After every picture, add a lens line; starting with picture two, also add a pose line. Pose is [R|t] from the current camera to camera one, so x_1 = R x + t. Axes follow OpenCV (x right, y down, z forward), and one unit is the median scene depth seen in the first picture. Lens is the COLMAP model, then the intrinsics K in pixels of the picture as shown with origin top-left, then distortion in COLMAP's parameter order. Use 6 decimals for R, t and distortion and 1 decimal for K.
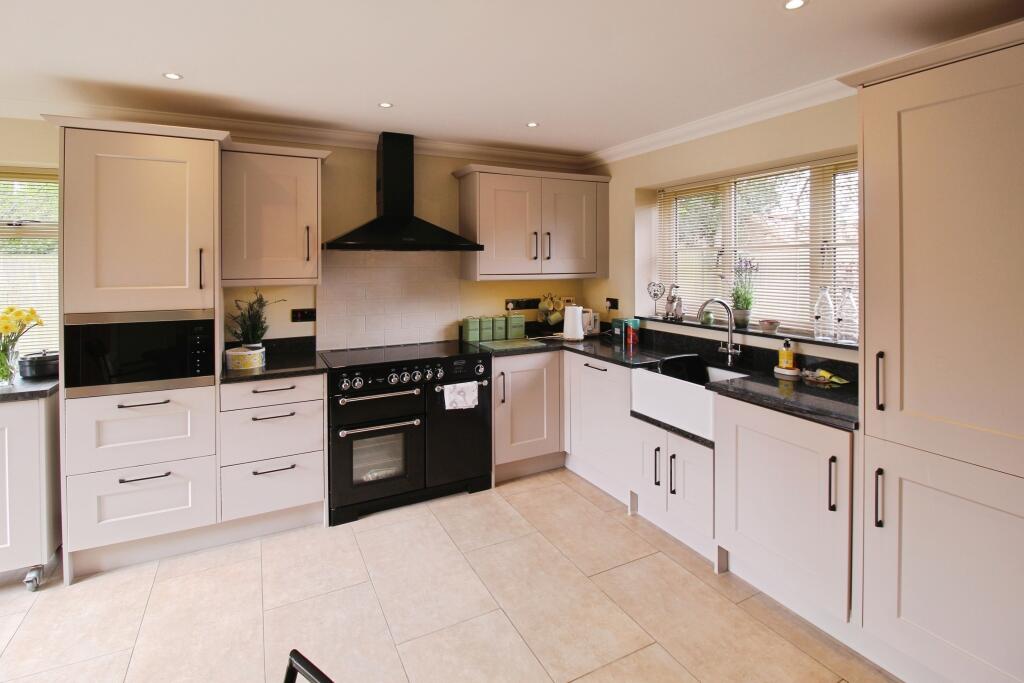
lens RADIAL K [[492.8, 0, 511.7], [0, 492.8, 265.0], [0, 0, 1]] dist [-0.001545, -0.006589]
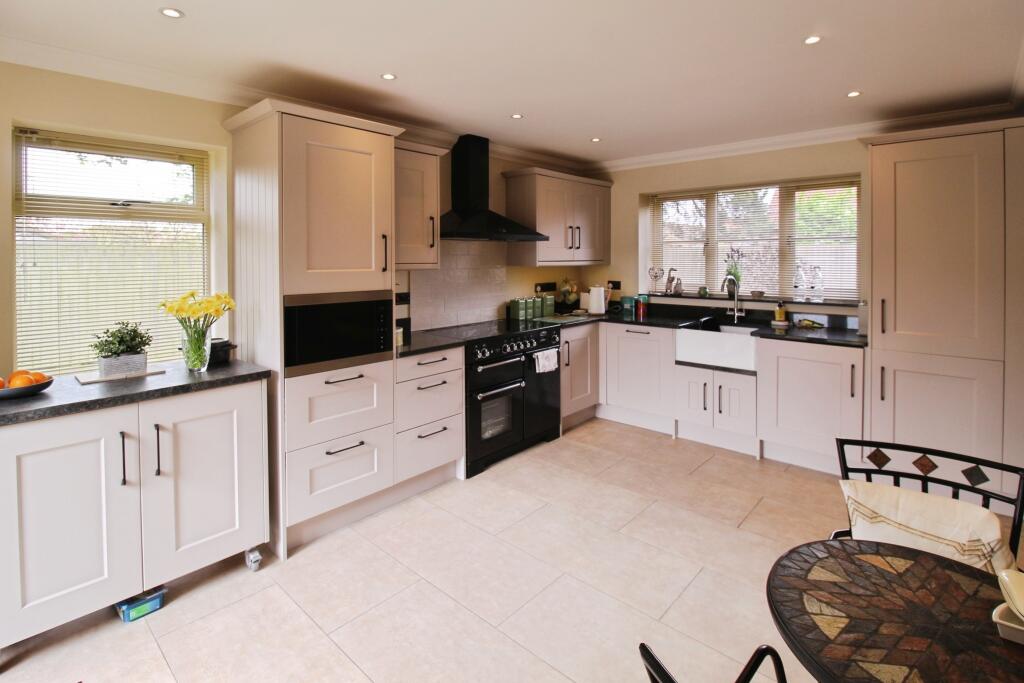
lens RADIAL K [[492.8, 0, 511.7], [0, 492.8, 265.0], [0, 0, 1]] dist [-0.001545, -0.006589]
pose [[0.938423, -0.004922, 0.345454, -0.617438], [0.001633, 0.999951, 0.009811, 0.019823], [-0.345485, -0.008643, 0.938385, -0.101309]]
